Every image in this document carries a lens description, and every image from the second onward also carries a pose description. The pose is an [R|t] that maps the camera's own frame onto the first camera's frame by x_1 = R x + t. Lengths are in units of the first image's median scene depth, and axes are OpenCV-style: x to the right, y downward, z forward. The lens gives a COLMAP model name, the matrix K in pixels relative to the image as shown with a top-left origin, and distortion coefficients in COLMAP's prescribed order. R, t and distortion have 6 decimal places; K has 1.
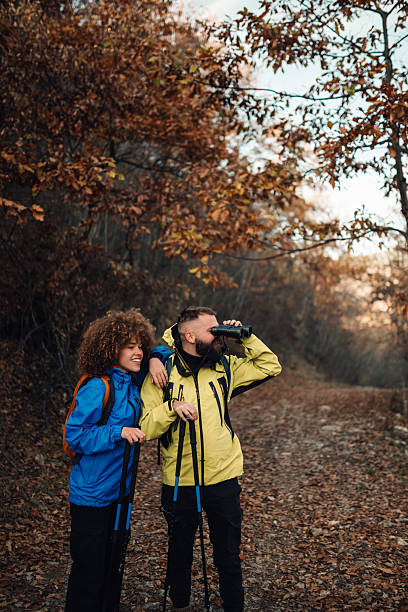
lens RADIAL K [[588.6, 0, 207.6], [0, 588.6, 306.4], [0, 0, 1]] dist [-0.068368, 0.068568]
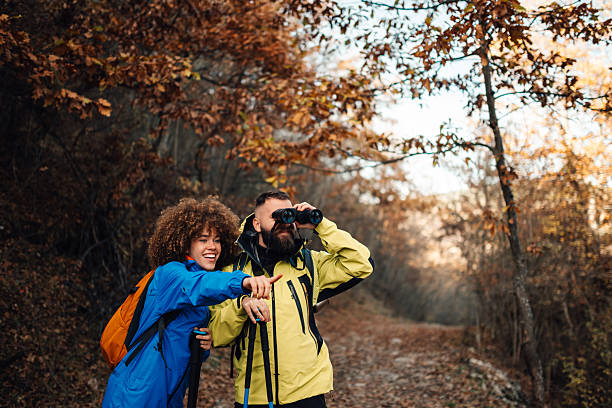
lens RADIAL K [[588.6, 0, 305.6], [0, 588.6, 200.6], [0, 0, 1]] dist [-0.068368, 0.068568]
pose [[0.998116, 0.031721, 0.052515, -0.012155], [-0.027928, 0.997054, -0.071442, 0.028491], [-0.054626, 0.069841, 0.996061, 0.053028]]
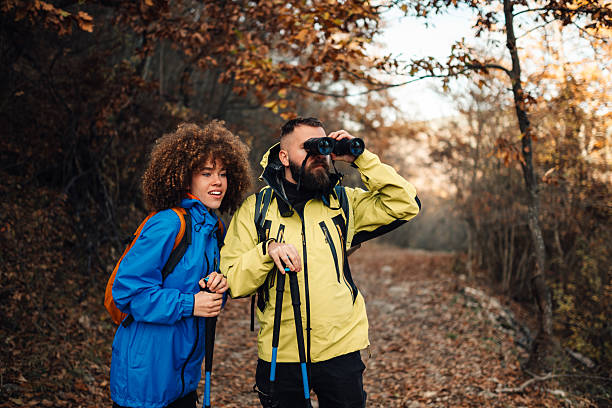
lens RADIAL K [[588.6, 0, 305.6], [0, 588.6, 200.6], [0, 0, 1]] dist [-0.068368, 0.068568]
pose [[0.996069, 0.019158, 0.086486, -0.033161], [-0.023719, 0.998365, 0.052014, 0.025342], [-0.085348, -0.053860, 0.994894, 0.102866]]
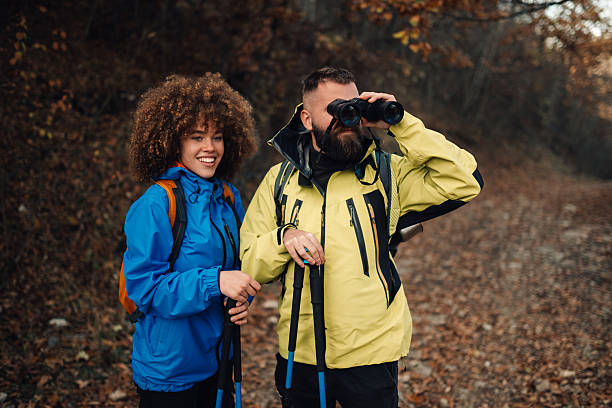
lens RADIAL K [[588.6, 0, 305.6], [0, 588.6, 200.6], [0, 0, 1]] dist [-0.068368, 0.068568]
pose [[0.972131, 0.044239, -0.230229, 0.032883], [-0.001229, 0.982983, 0.183695, 0.008802], [0.234437, -0.178293, 0.955642, 0.158165]]
